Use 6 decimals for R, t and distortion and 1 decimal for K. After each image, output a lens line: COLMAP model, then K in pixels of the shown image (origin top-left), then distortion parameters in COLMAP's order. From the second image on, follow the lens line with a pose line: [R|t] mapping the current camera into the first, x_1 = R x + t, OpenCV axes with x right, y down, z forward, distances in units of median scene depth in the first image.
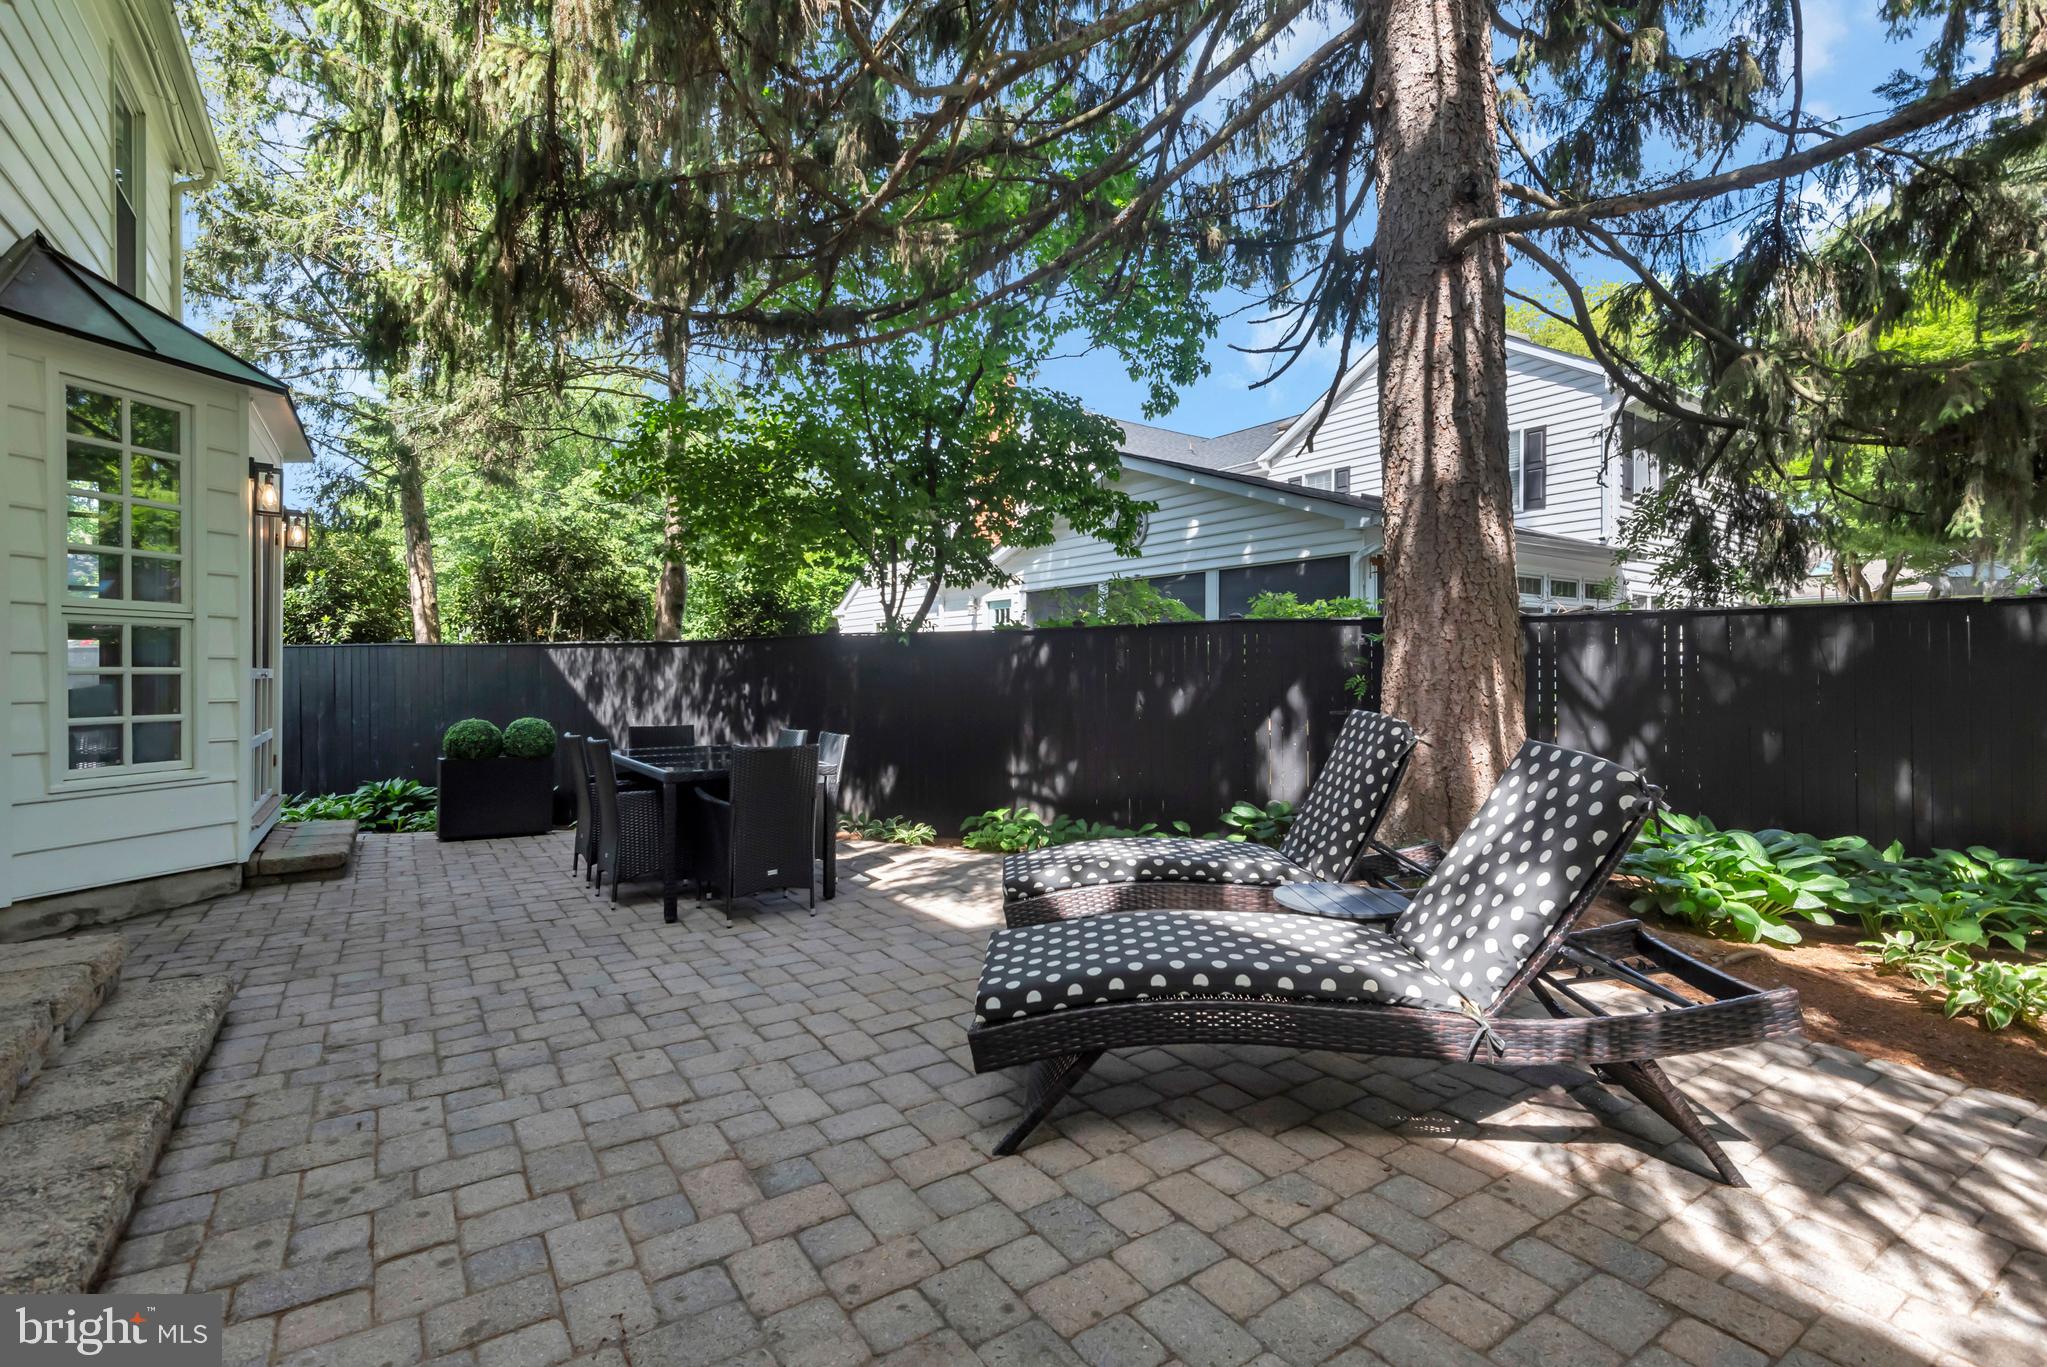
lens RADIAL K [[917.1, 0, 1018.1], [0, 917.1, 681.0], [0, 0, 1]] dist [0.004335, 0.000295]
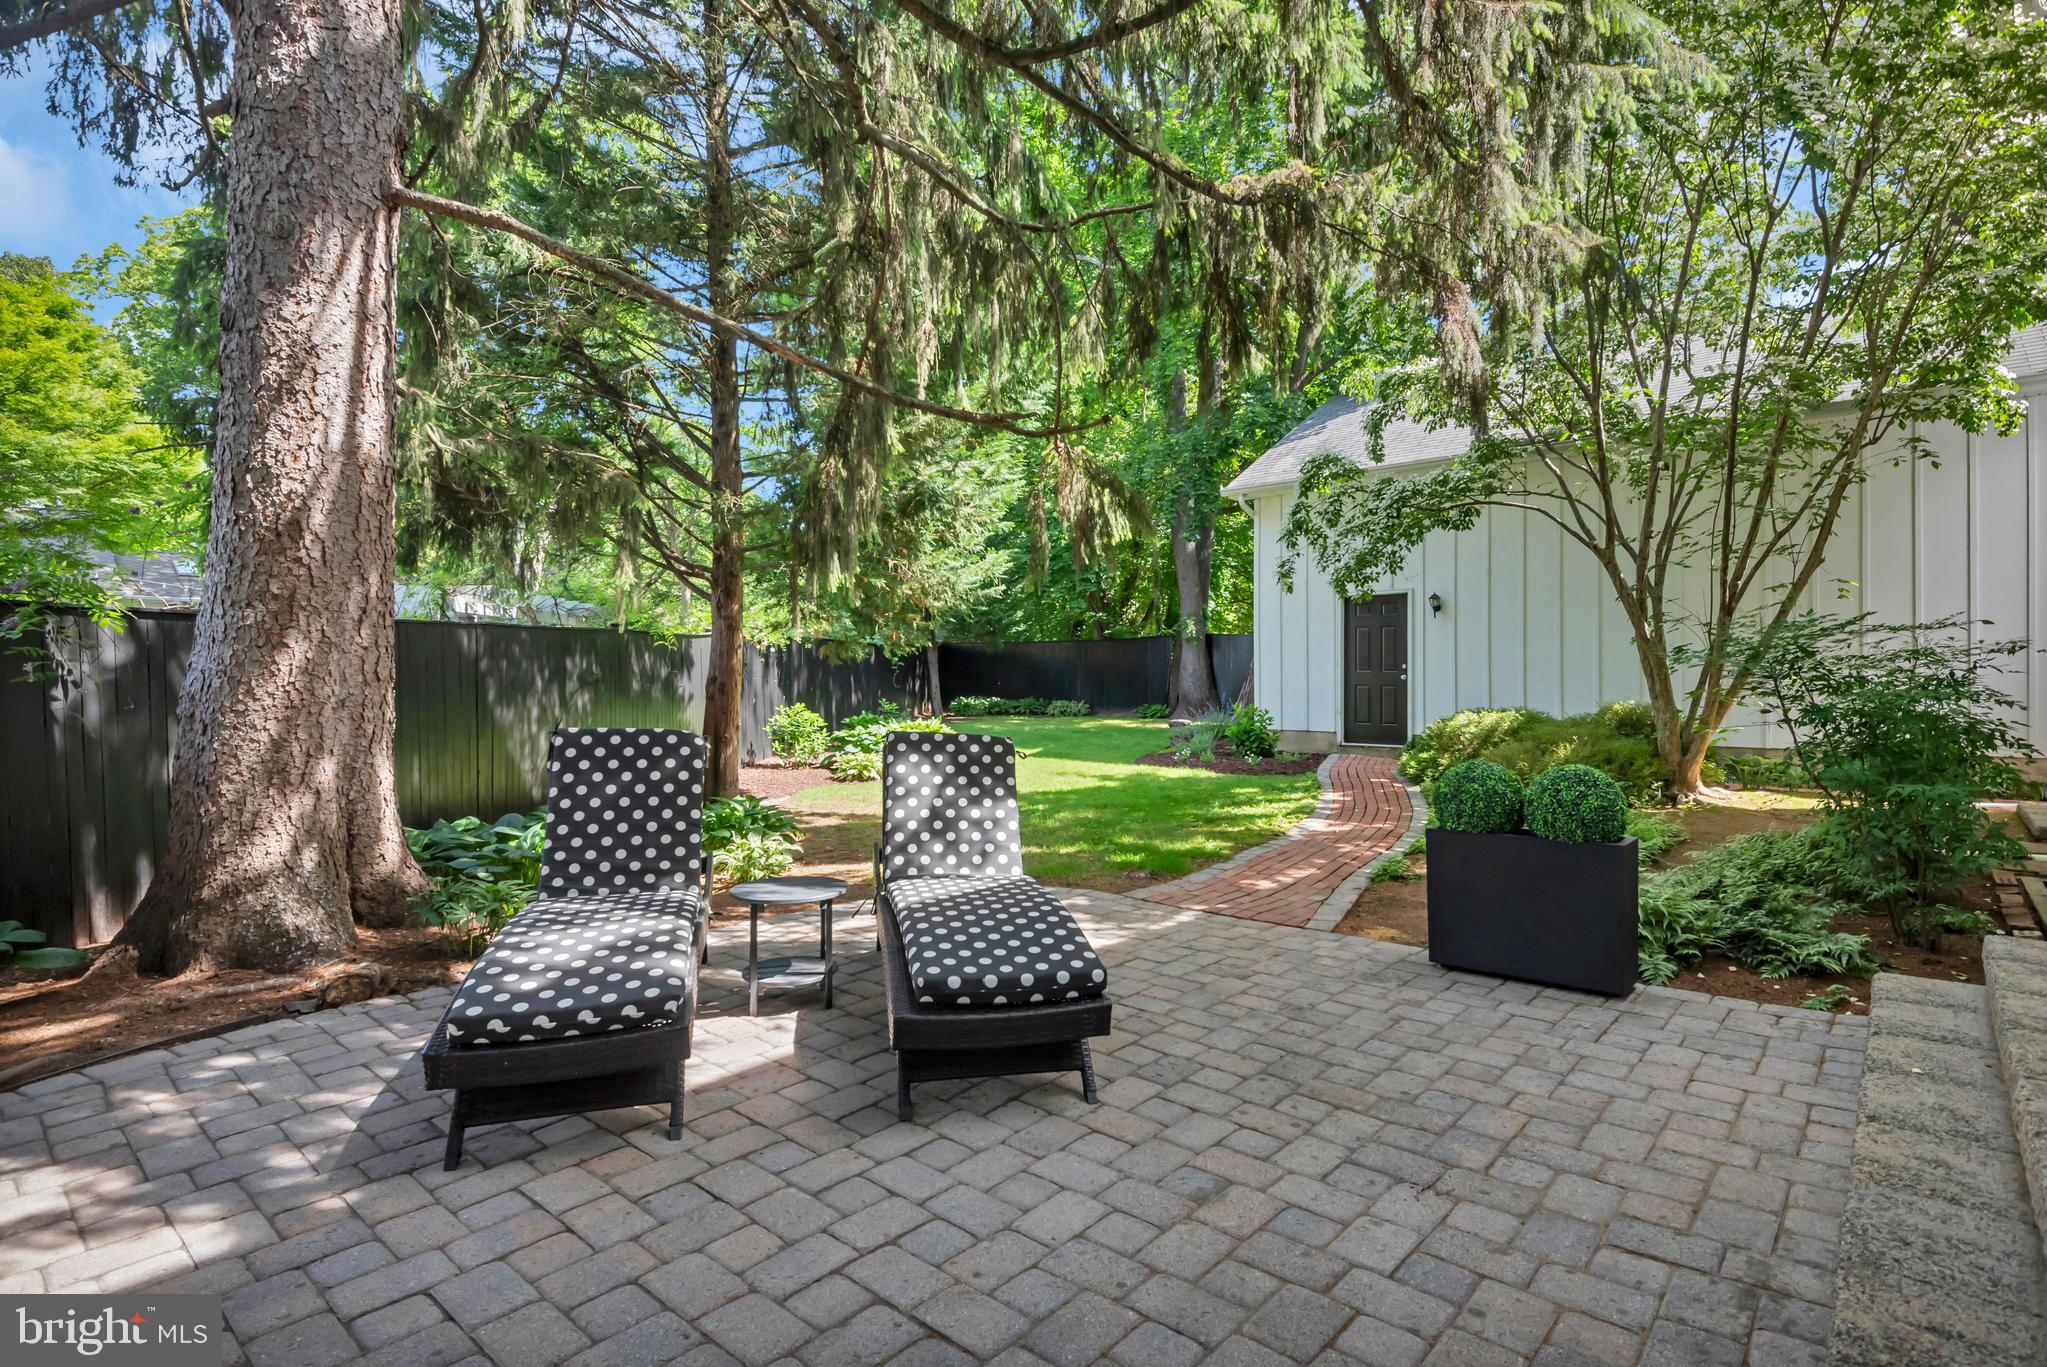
lens RADIAL K [[1012.4, 0, 1015.7], [0, 1012.4, 677.1], [0, 0, 1]] dist [0.000911, -0.000018]
pose [[-0.233328, -0.007521, 0.972369, -0.701809], [0.012375, 0.999866, 0.010704, -0.022903], [-0.972319, 0.014531, -0.233203, 0.781114]]
